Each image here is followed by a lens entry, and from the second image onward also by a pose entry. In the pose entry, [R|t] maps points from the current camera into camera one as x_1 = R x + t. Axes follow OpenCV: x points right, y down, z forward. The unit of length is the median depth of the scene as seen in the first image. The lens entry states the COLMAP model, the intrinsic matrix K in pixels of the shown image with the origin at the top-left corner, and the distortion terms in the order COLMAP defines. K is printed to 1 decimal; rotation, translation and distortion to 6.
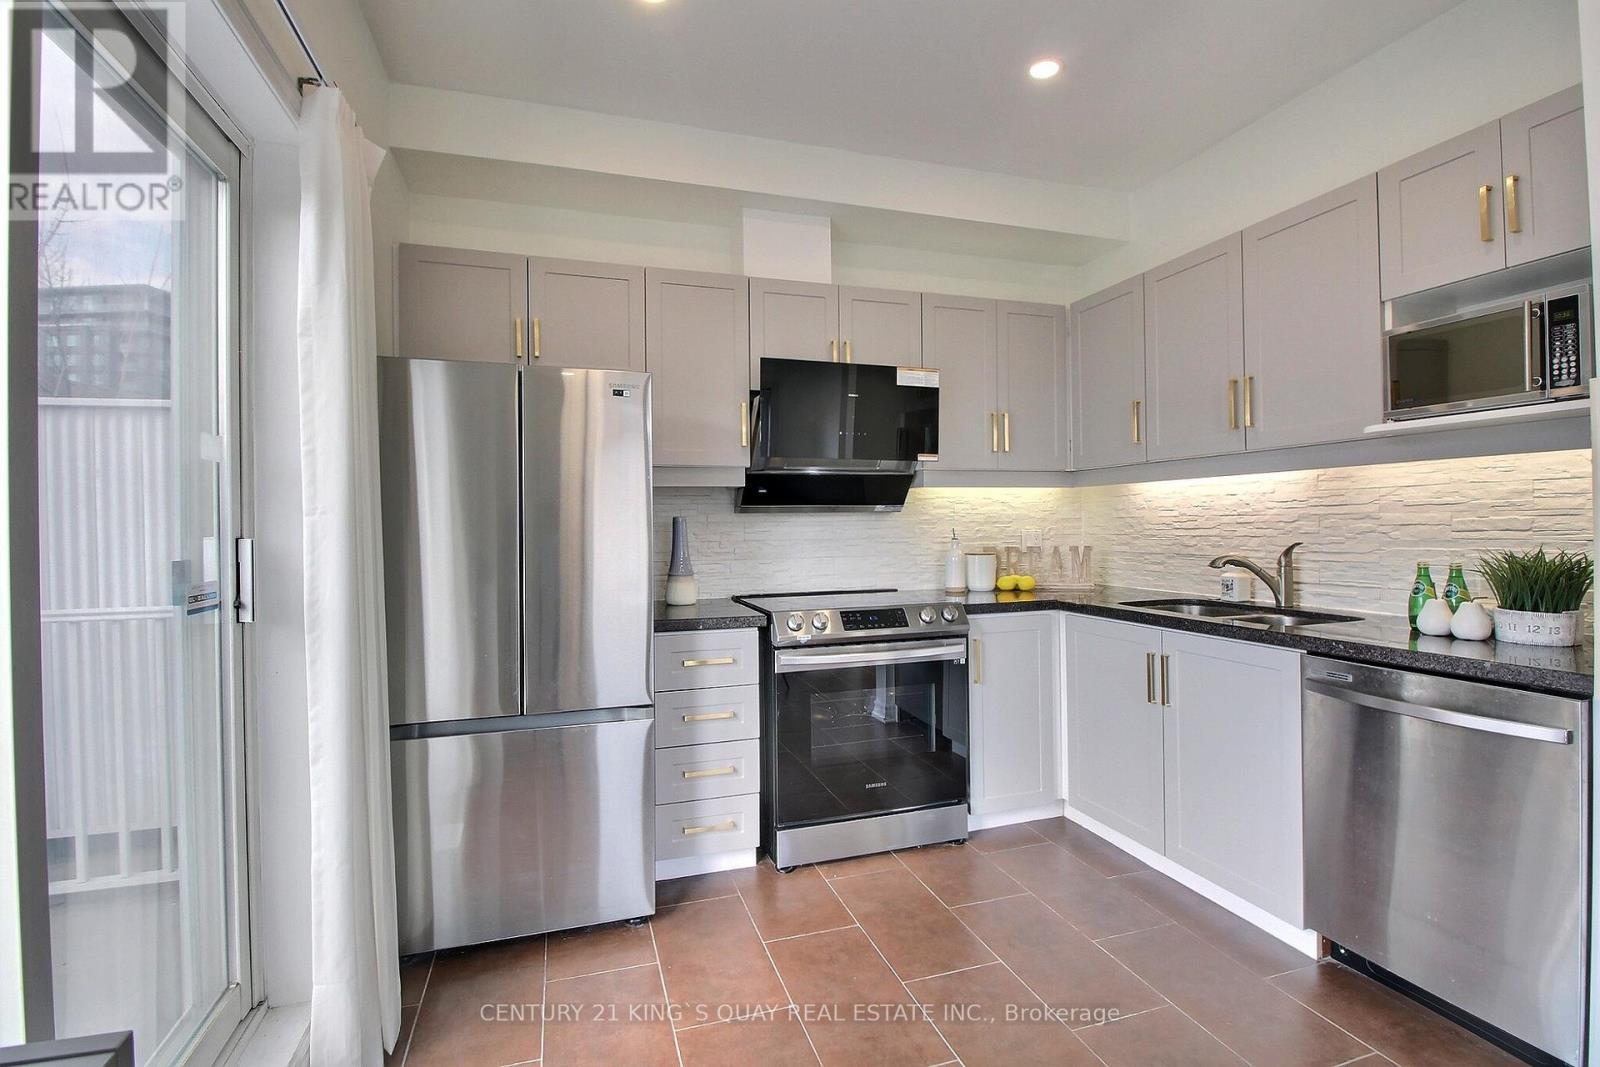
lens RADIAL K [[749.5, 0, 798.5], [0, 749.5, 520.8], [0, 0, 1]] dist [-0.005787, -0.001649]
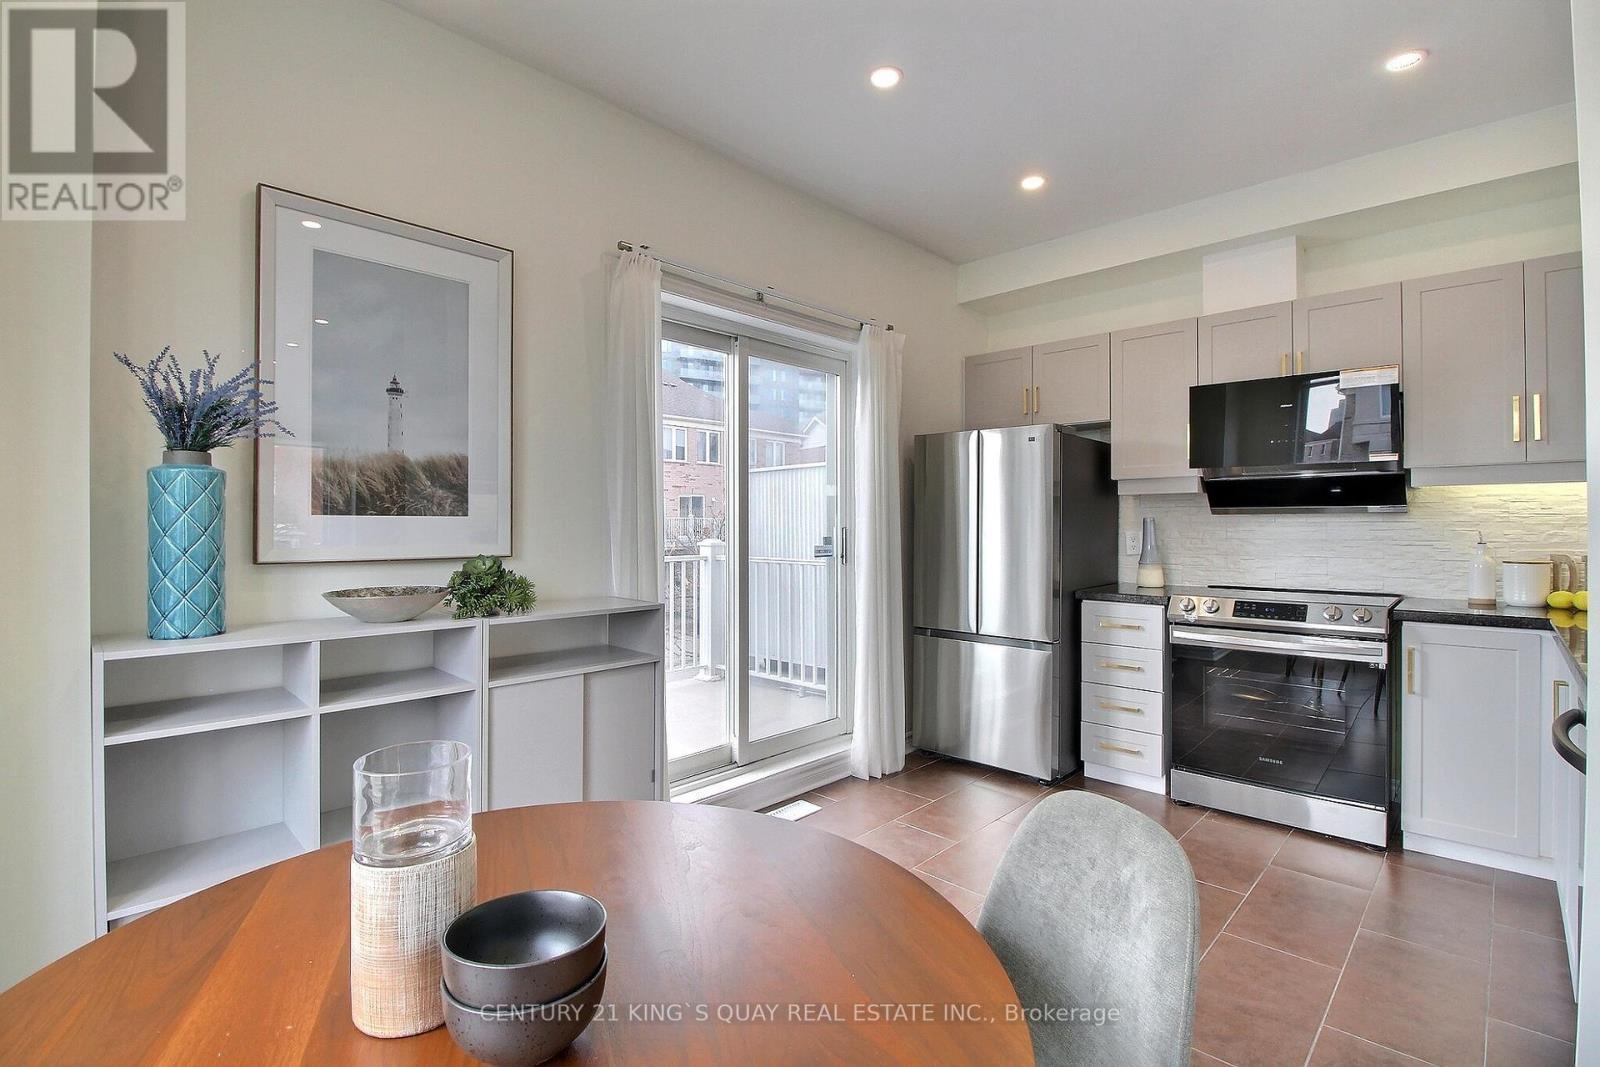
lens RADIAL K [[749.5, 0, 793.2], [0, 749.5, 525.3], [0, 0, 1]] dist [-0.005787, -0.001649]
pose [[0.481197, 0.010771, -0.876546, 0.652680], [0.000301, 0.999922, 0.012452, -0.008804], [0.876612, -0.006256, 0.481157, -0.137108]]
